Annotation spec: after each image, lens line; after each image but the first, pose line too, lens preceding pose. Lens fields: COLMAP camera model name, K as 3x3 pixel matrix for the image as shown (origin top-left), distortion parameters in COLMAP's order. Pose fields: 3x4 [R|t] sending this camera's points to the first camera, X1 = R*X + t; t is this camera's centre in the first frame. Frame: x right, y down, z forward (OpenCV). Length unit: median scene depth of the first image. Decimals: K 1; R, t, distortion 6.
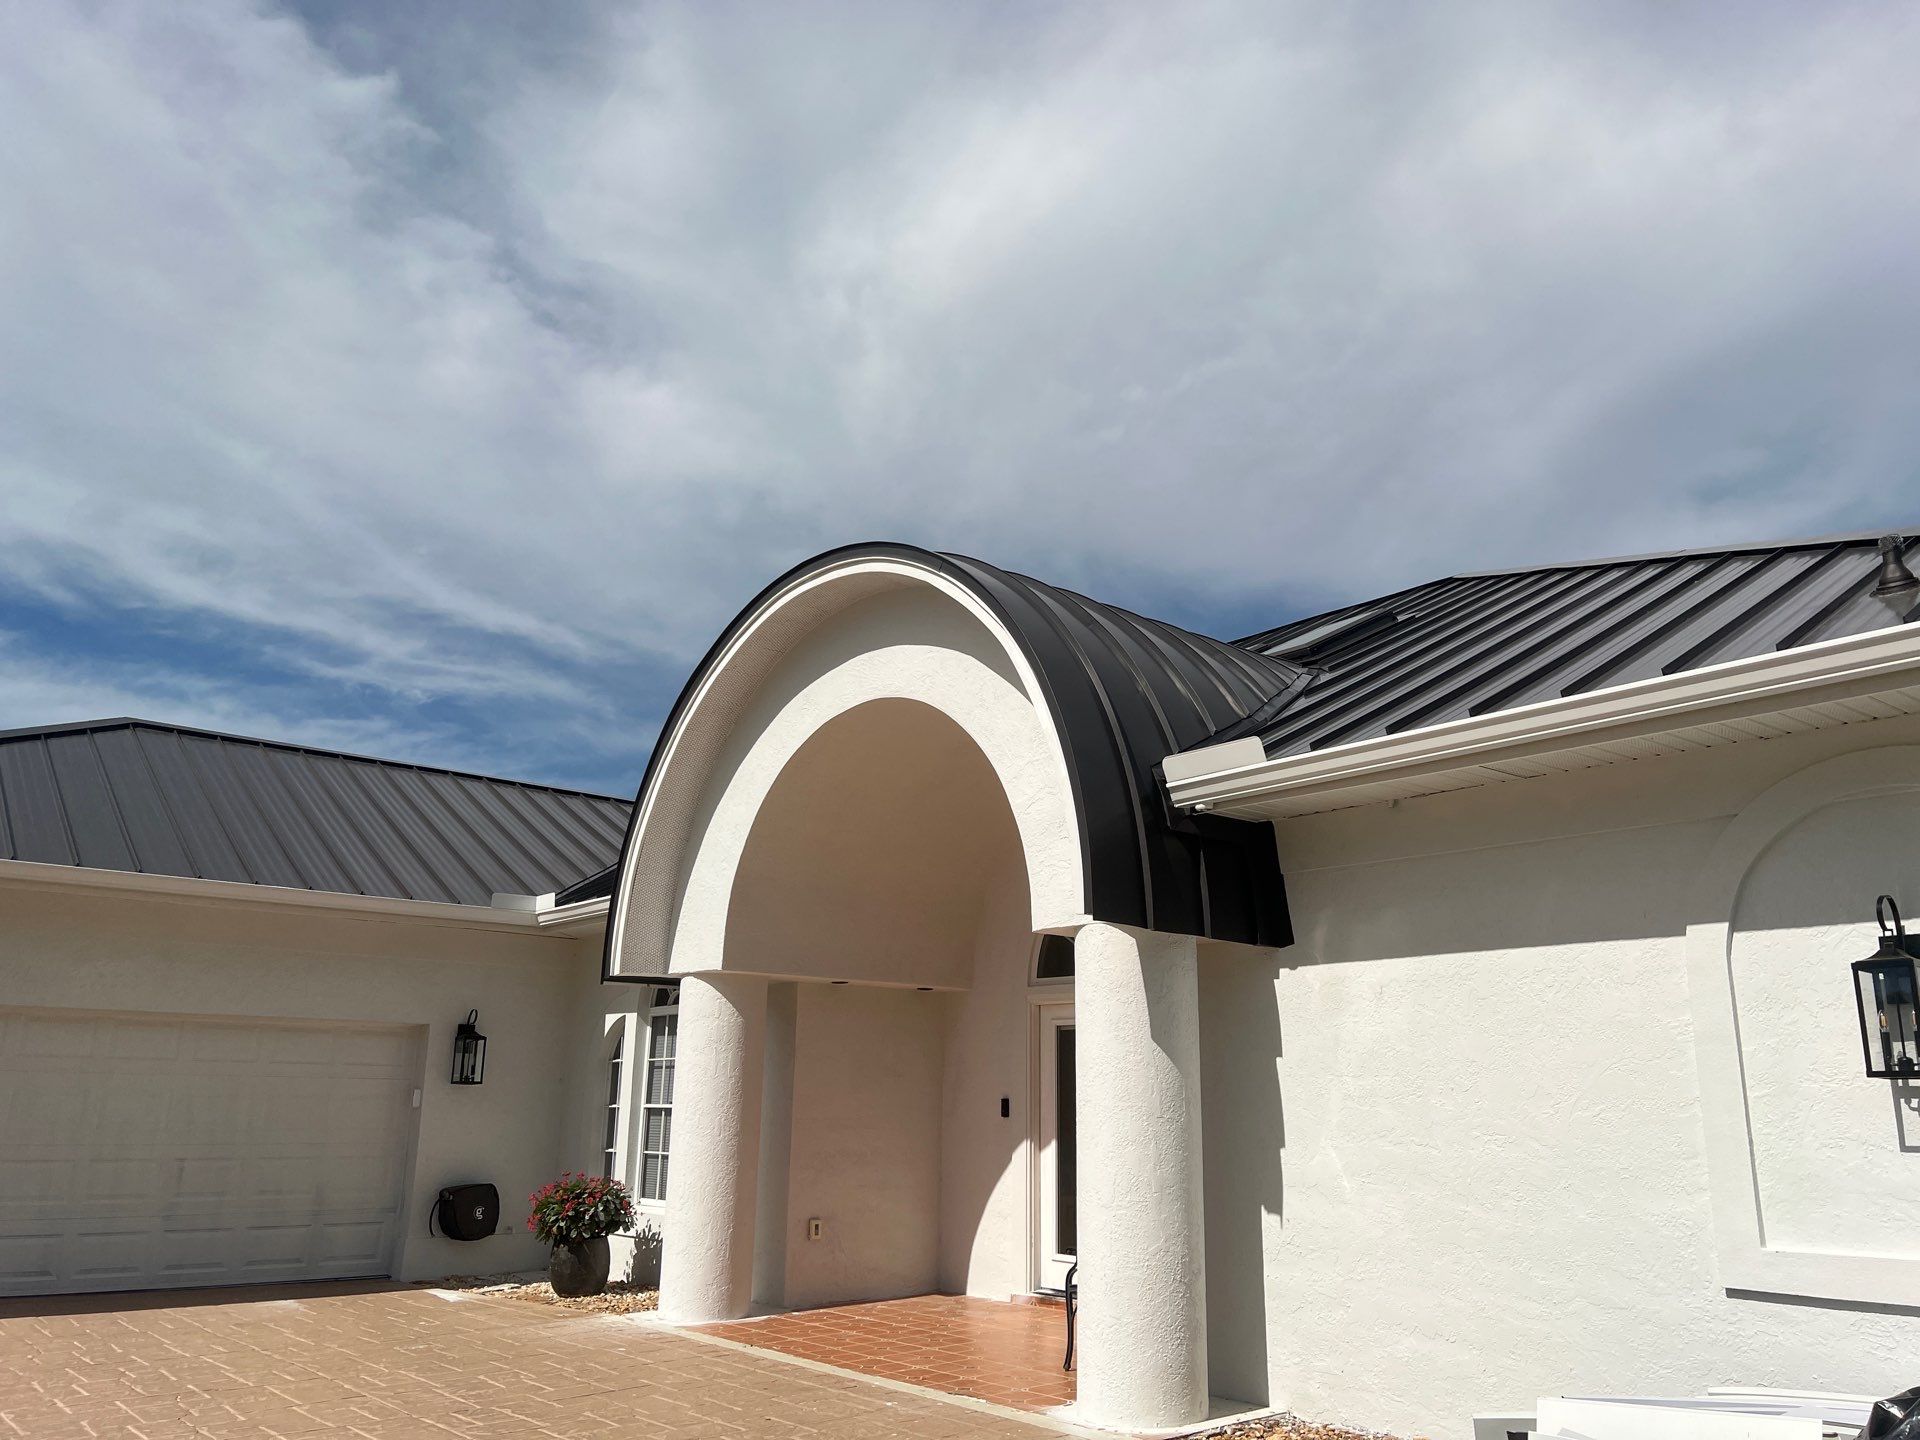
lens RADIAL K [[1419.2, 0, 959.7], [0, 1419.2, 733.8], [0, 0, 1]] dist [-0.006235, -0.002981]
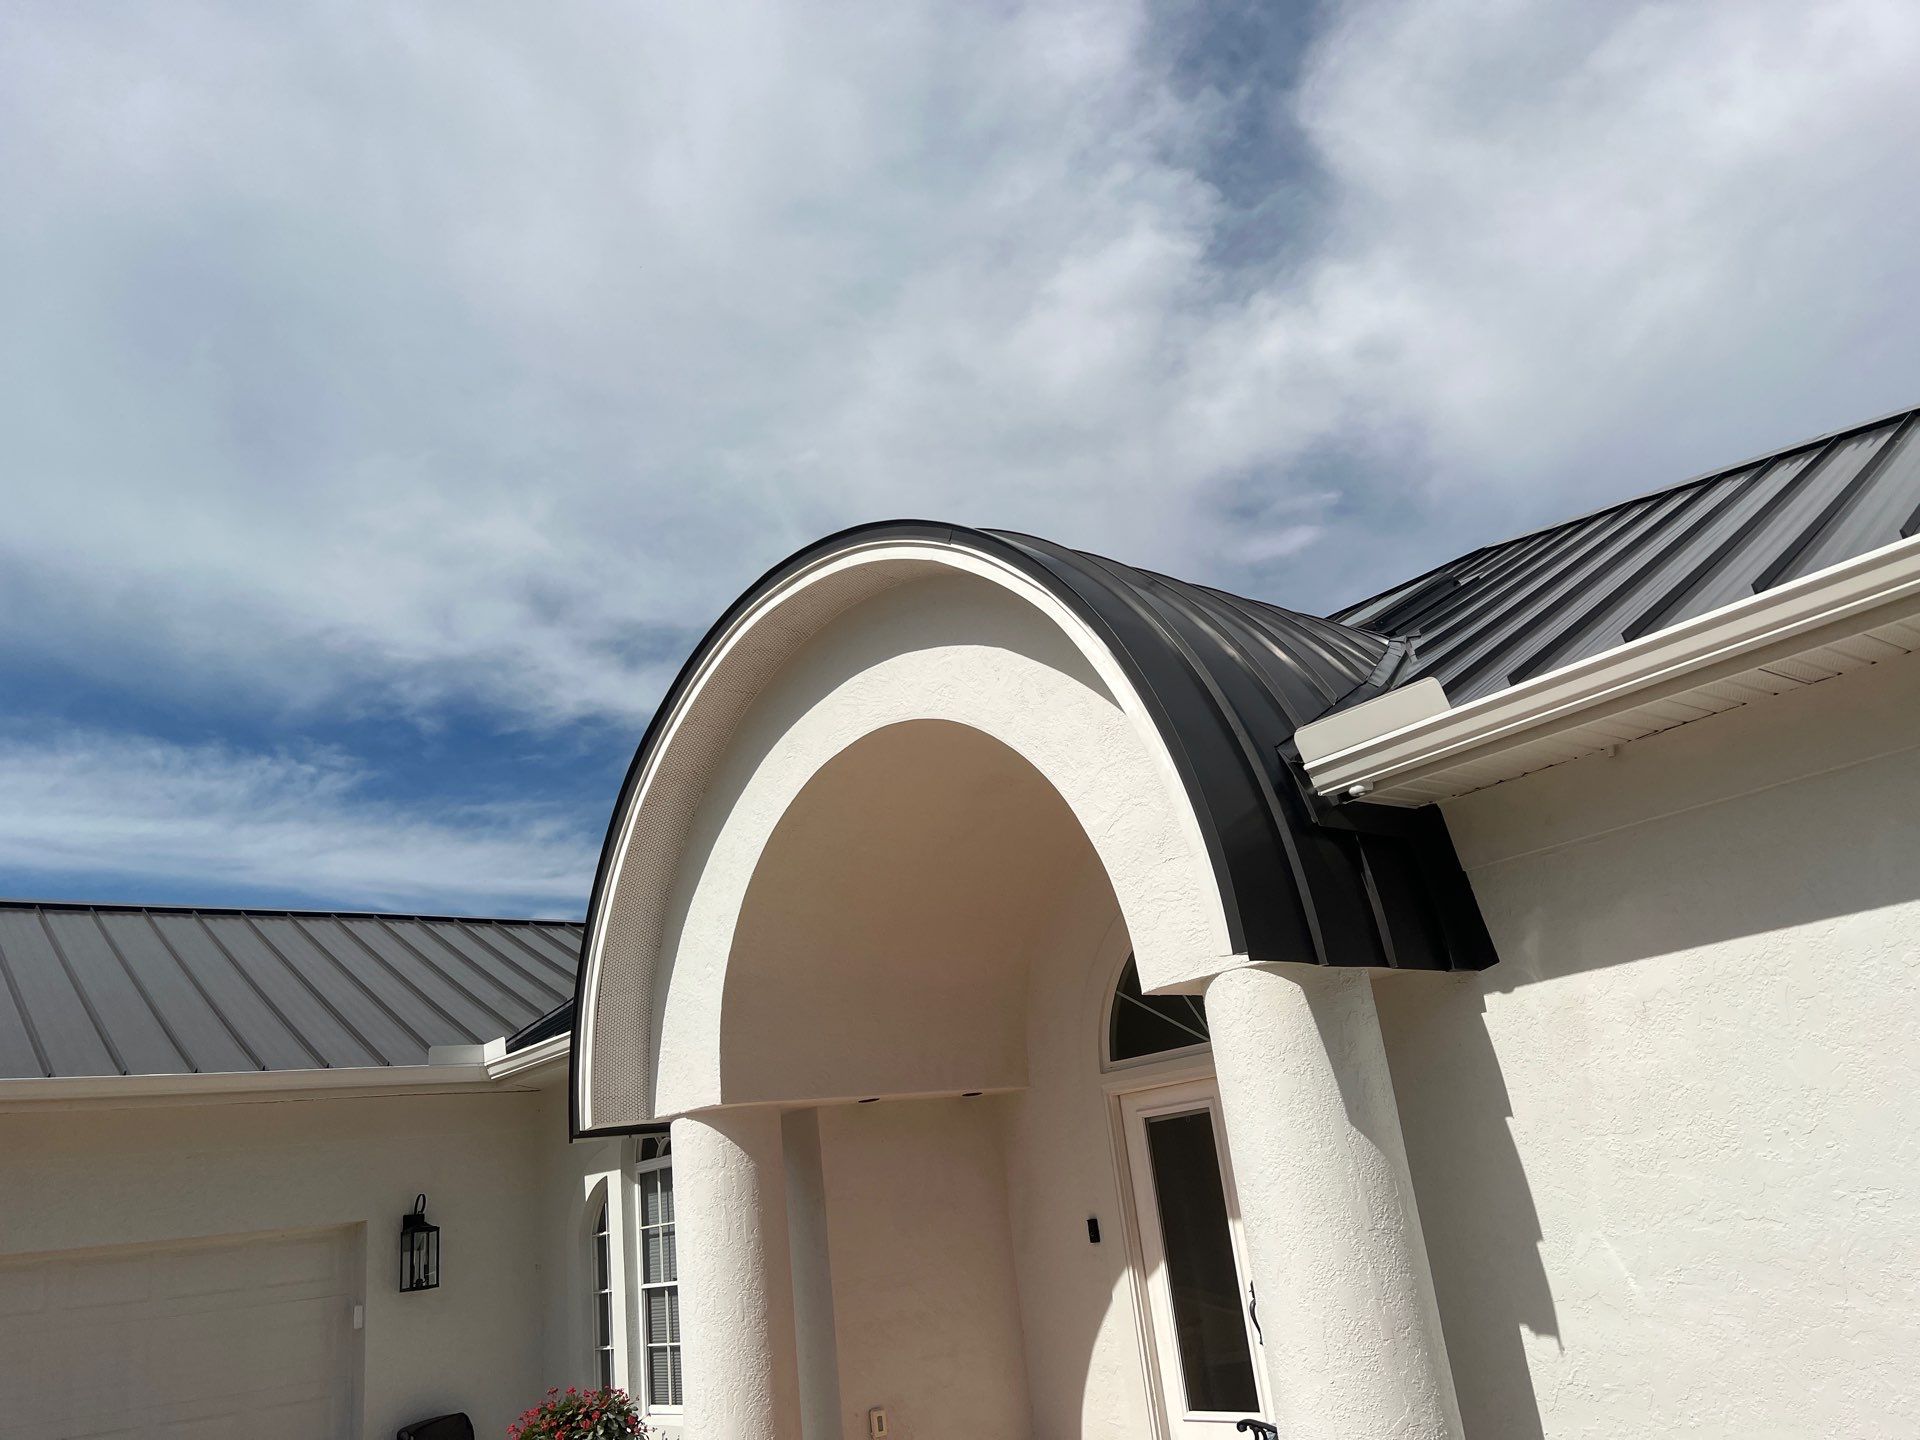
lens RADIAL K [[1419.2, 0, 958.0], [0, 1419.2, 708.5], [0, 0, 1]] dist [-0.006235, -0.002981]
pose [[0.991437, -0.124716, 0.038703, -0.038982], [0.127589, 0.988283, -0.083772, 0.030854], [-0.027802, 0.087993, 0.995733, 0.185478]]
